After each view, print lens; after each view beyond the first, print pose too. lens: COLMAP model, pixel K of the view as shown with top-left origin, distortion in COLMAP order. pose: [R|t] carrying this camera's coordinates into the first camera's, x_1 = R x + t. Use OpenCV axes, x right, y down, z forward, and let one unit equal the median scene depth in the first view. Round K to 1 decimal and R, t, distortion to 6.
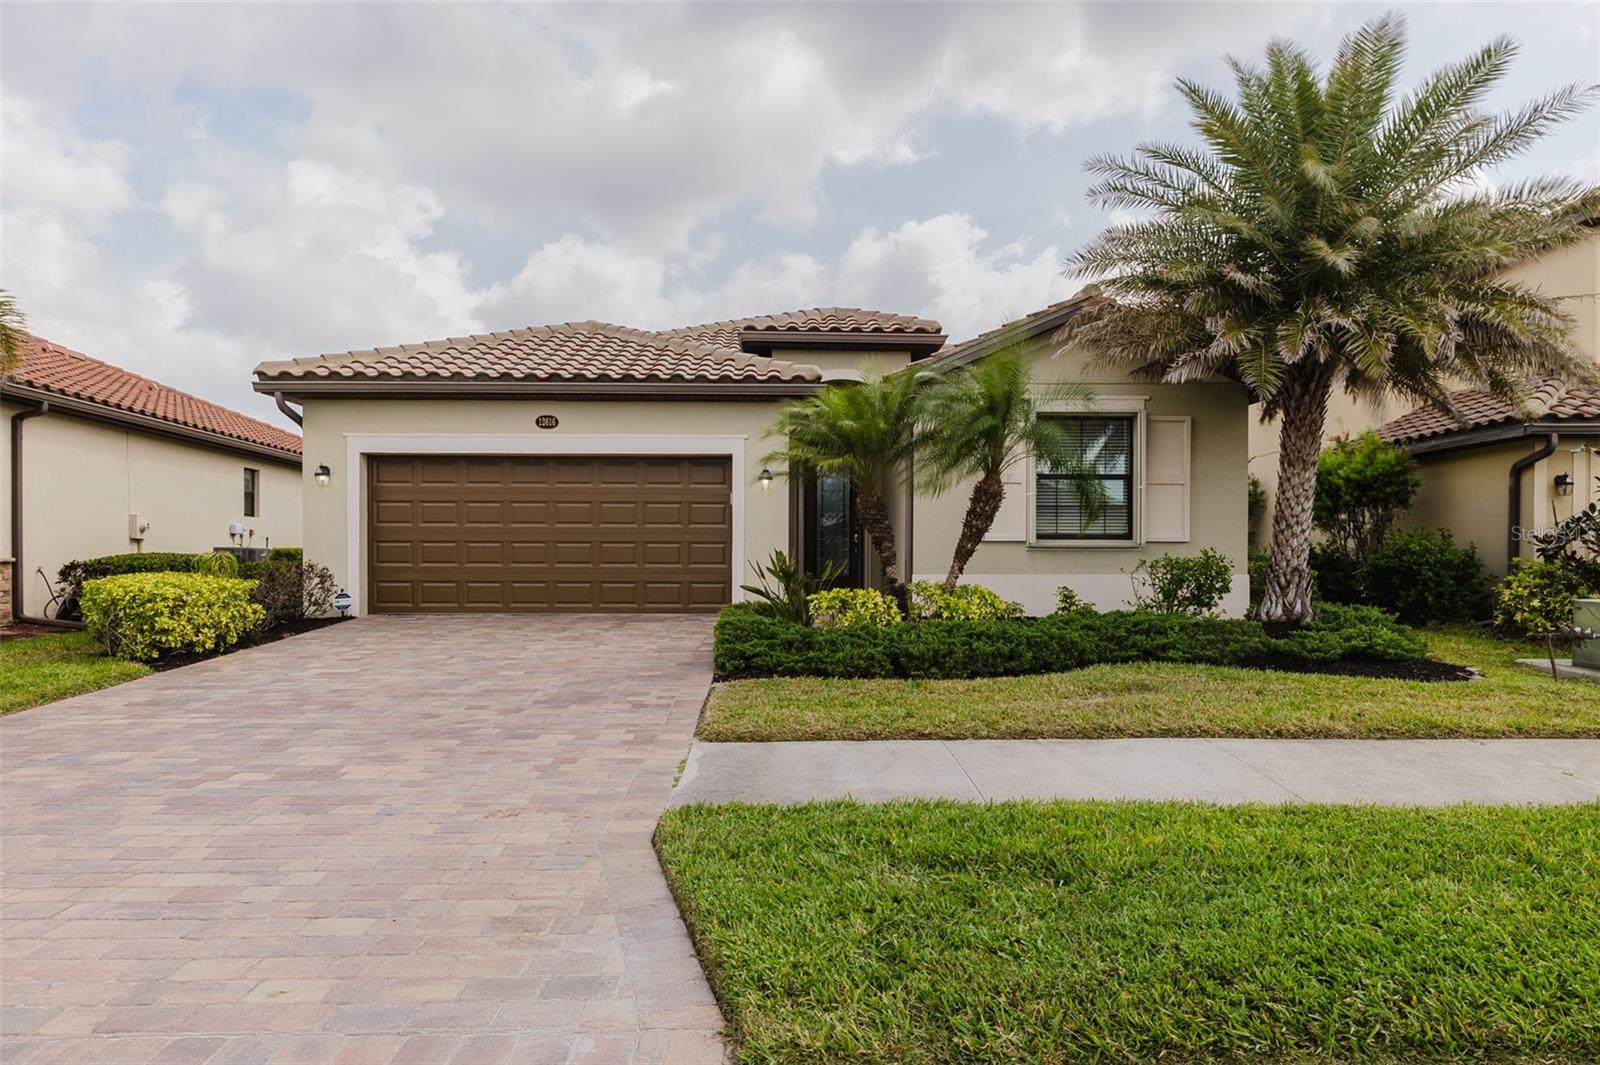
lens RADIAL K [[972.5, 0, 805.6], [0, 972.5, 532.3], [0, 0, 1]] dist [0.005413, 0.000852]
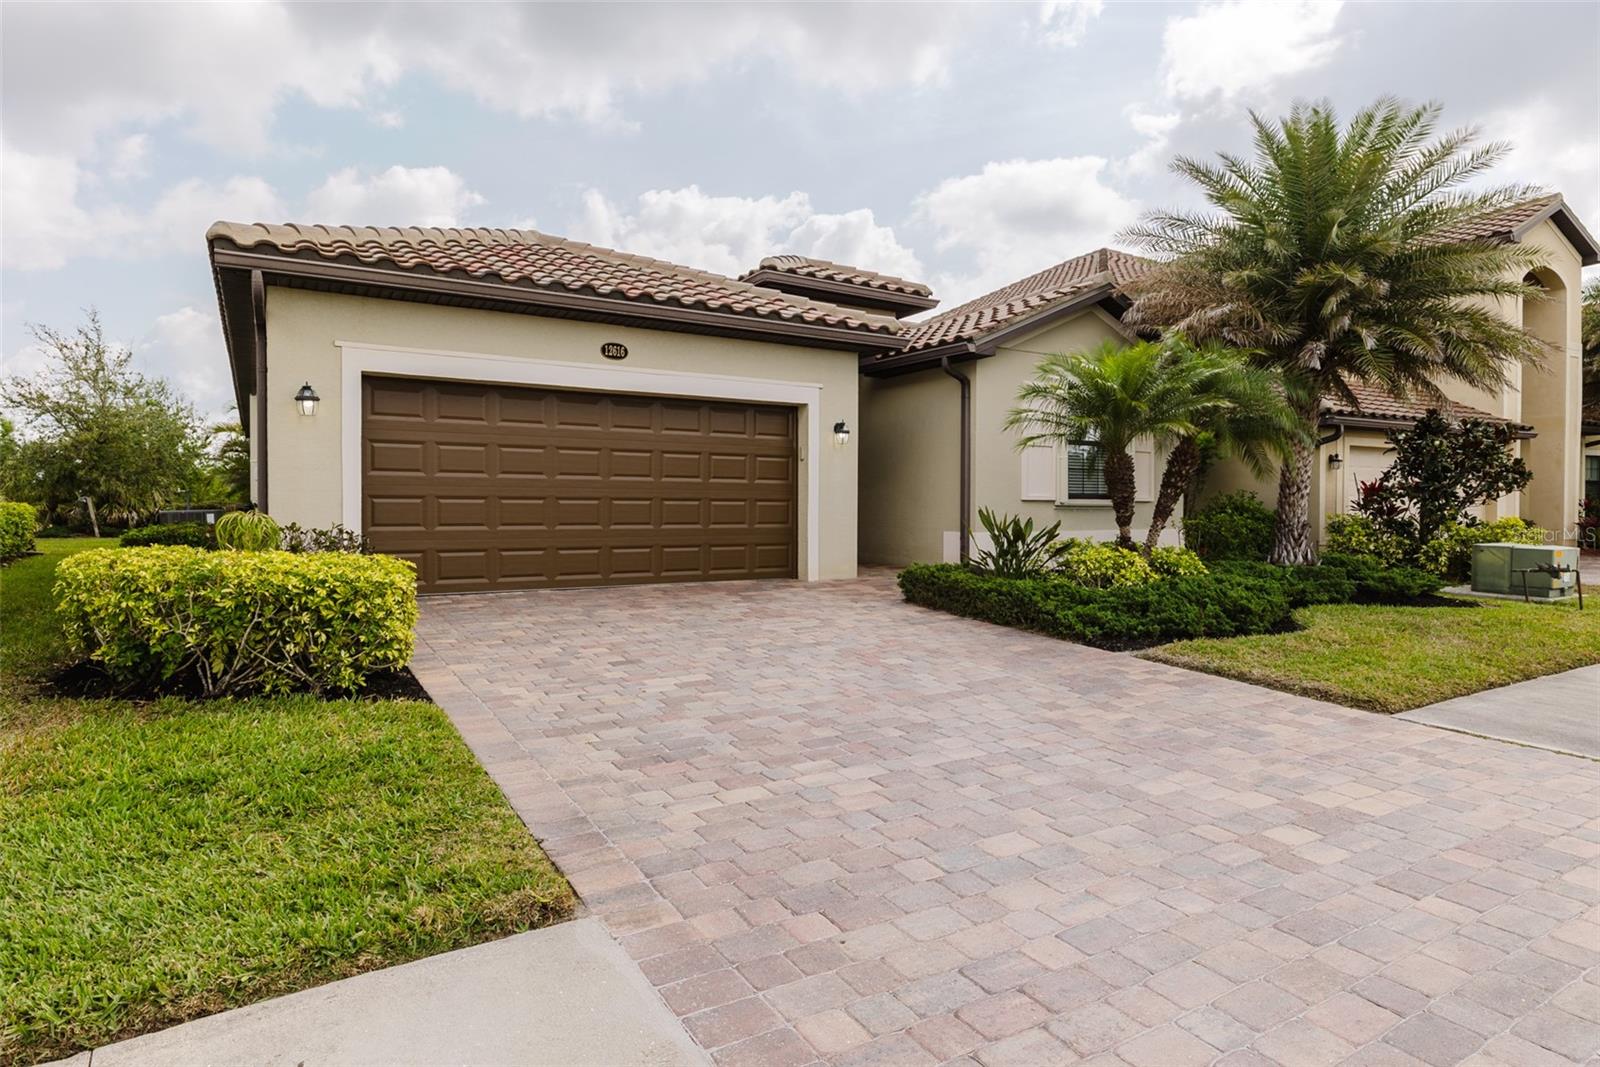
lens RADIAL K [[905.5, 0, 793.4], [0, 905.5, 528.3], [0, 0, 1]] dist [-0.000595, -0.002249]
pose [[0.862374, -0.010920, 0.506154, -0.525879], [-0.009869, 0.999215, 0.038372, 0.004279], [-0.506176, -0.038086, 0.861589, 0.269624]]
